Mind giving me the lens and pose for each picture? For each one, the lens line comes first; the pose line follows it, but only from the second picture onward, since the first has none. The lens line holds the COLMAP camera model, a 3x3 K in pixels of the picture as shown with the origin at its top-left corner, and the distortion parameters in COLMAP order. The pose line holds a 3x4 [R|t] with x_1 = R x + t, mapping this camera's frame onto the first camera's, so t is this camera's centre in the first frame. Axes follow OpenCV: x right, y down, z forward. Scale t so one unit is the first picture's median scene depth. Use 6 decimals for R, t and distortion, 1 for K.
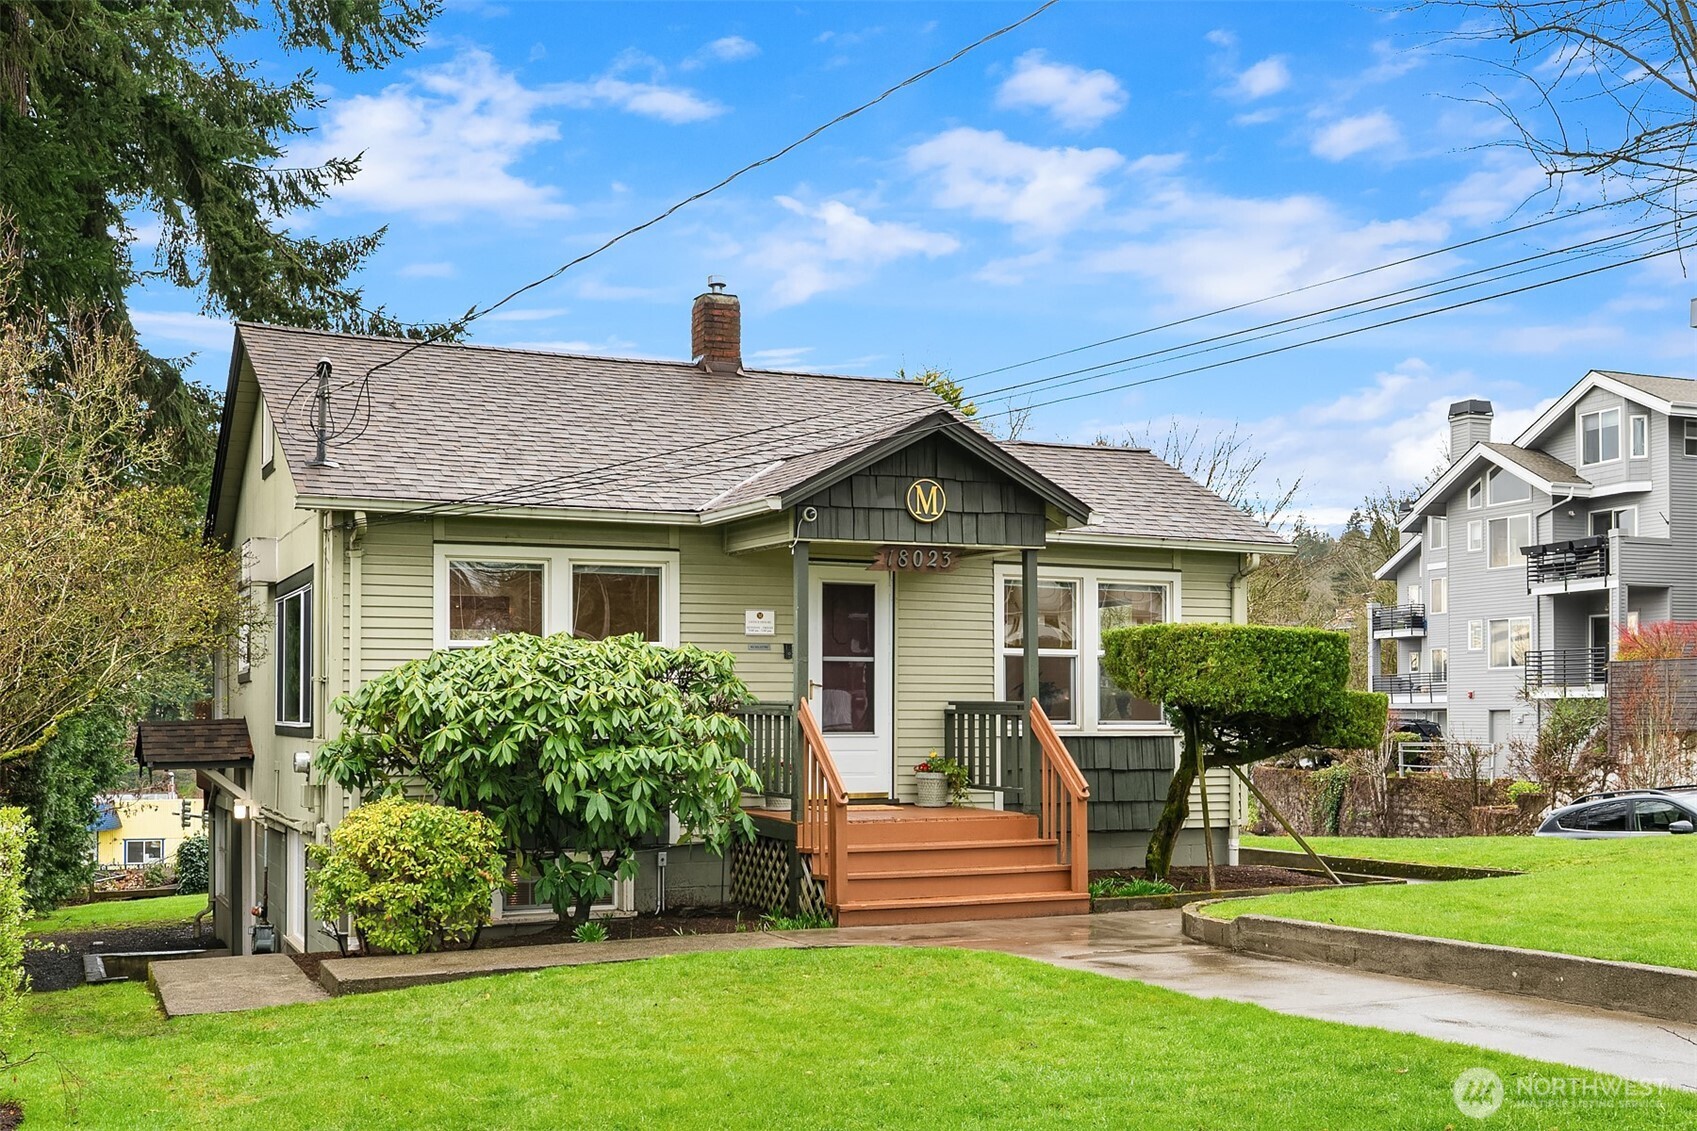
lens RADIAL K [[1770.7, 0, 850.6], [0, 1770.7, 689.8], [0, 0, 1]] dist [0.008212, 0.008446]
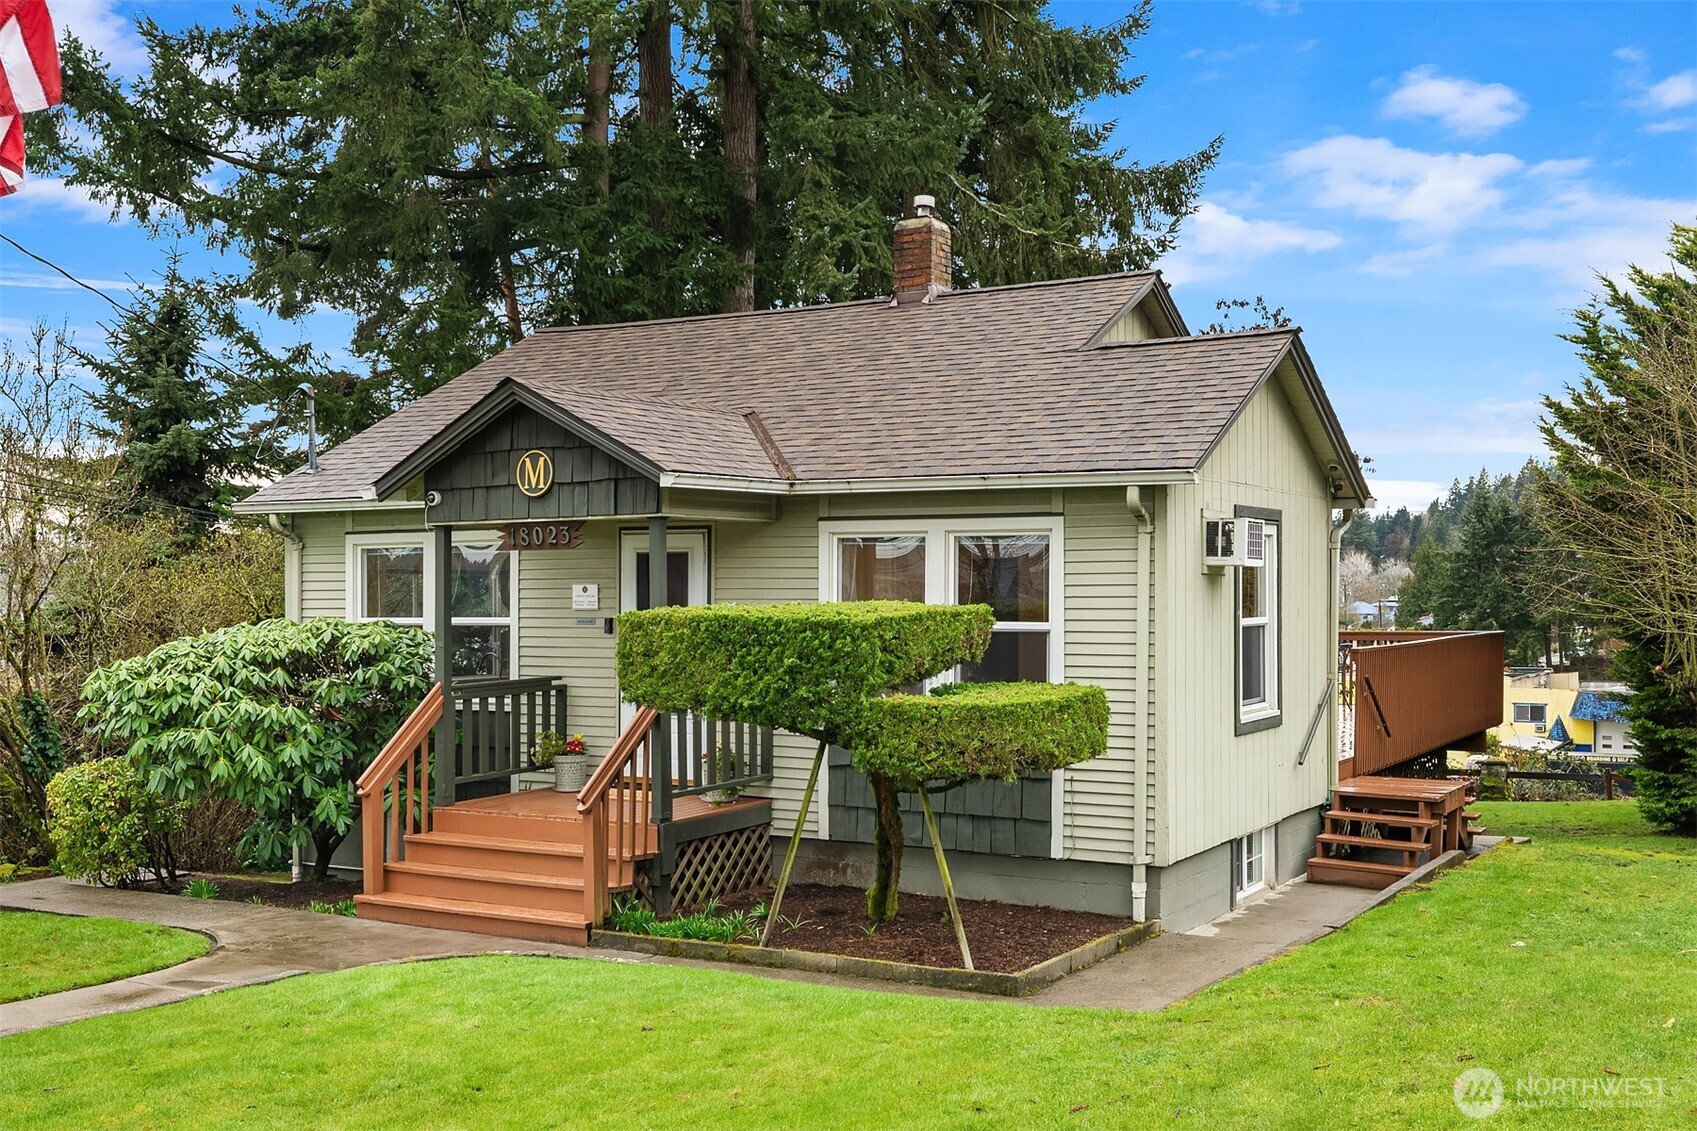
lens RADIAL K [[1774.0, 0, 848.5], [0, 1774.0, 565.5], [0, 0, 1]] dist [-0.002391, -0.001823]
pose [[0.577955, -0.013167, -0.815963, 0.849176], [0.013645, 0.999886, -0.006470, -0.047817], [0.815955, -0.007394, 0.578068, 0.564853]]
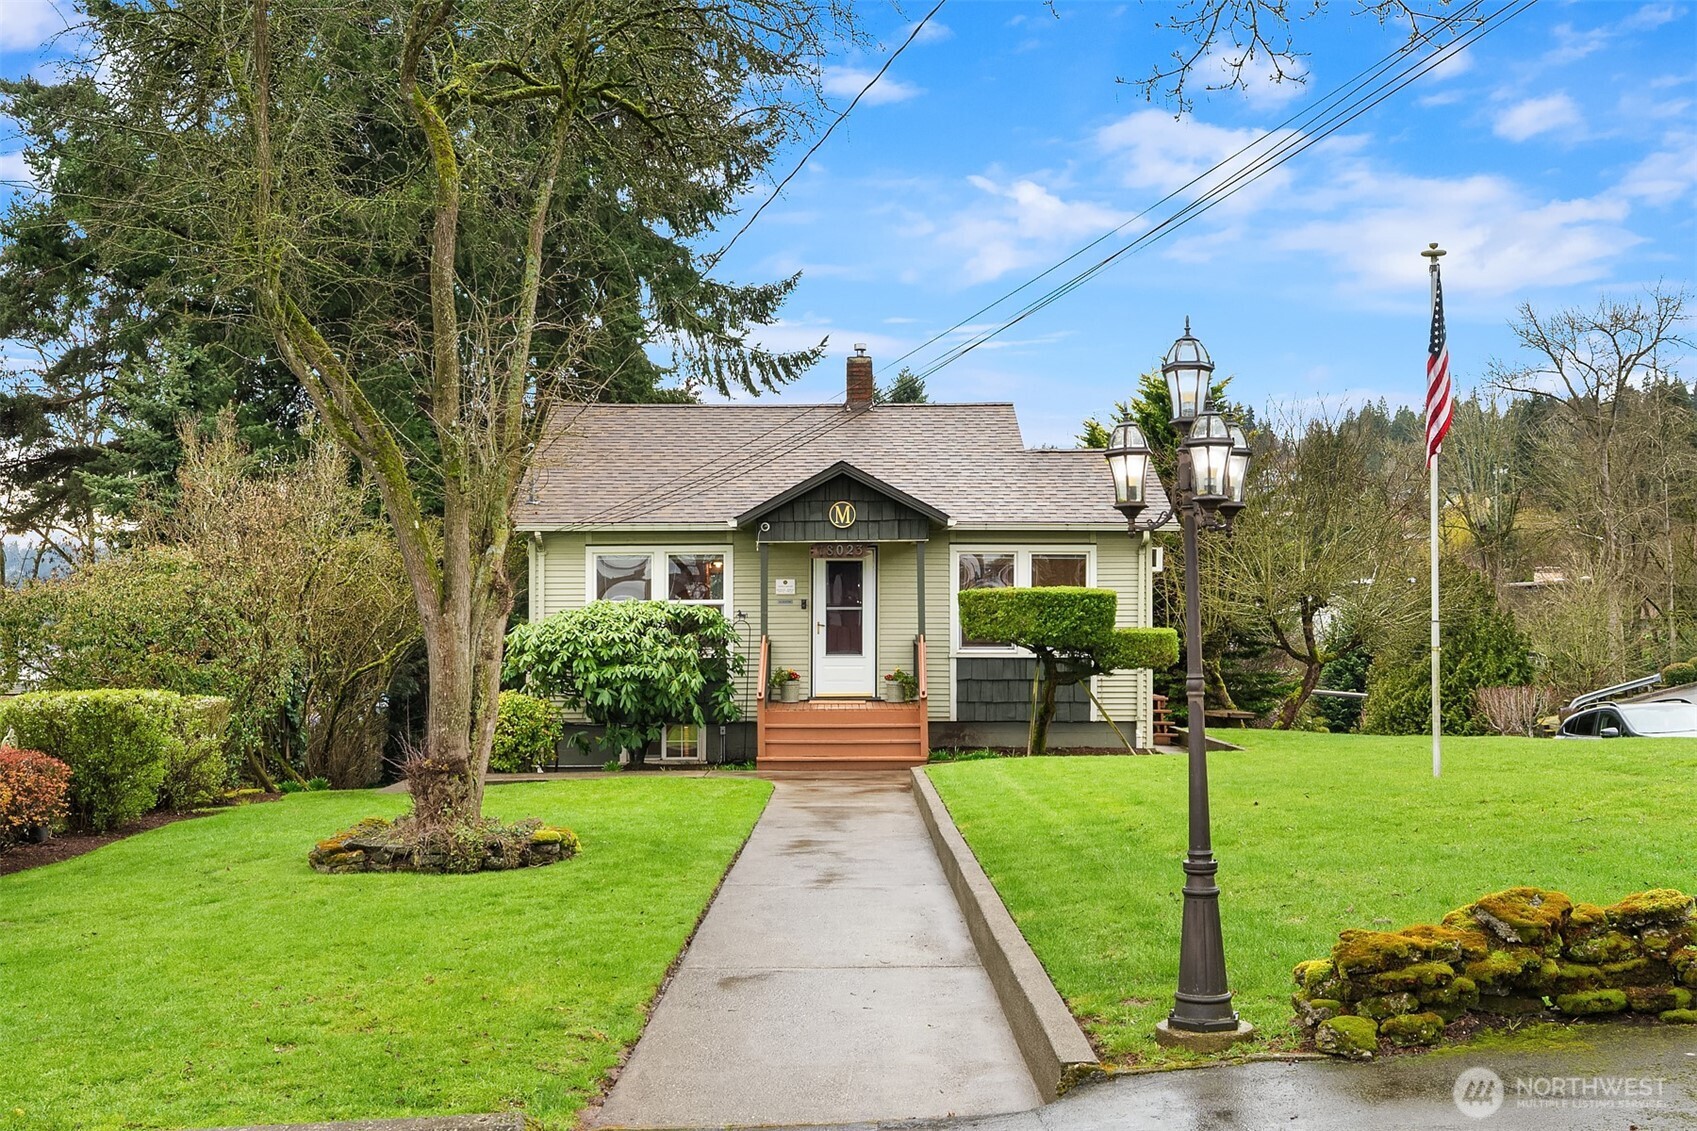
lens RADIAL K [[1774.0, 0, 848.5], [0, 1774.0, 565.5], [0, 0, 1]] dist [-0.002391, -0.001823]
pose [[0.911531, -0.012202, -0.411050, 0.683877], [0.007586, 0.999889, -0.012859, -0.036869], [0.411161, 0.008603, 0.911522, -0.467109]]
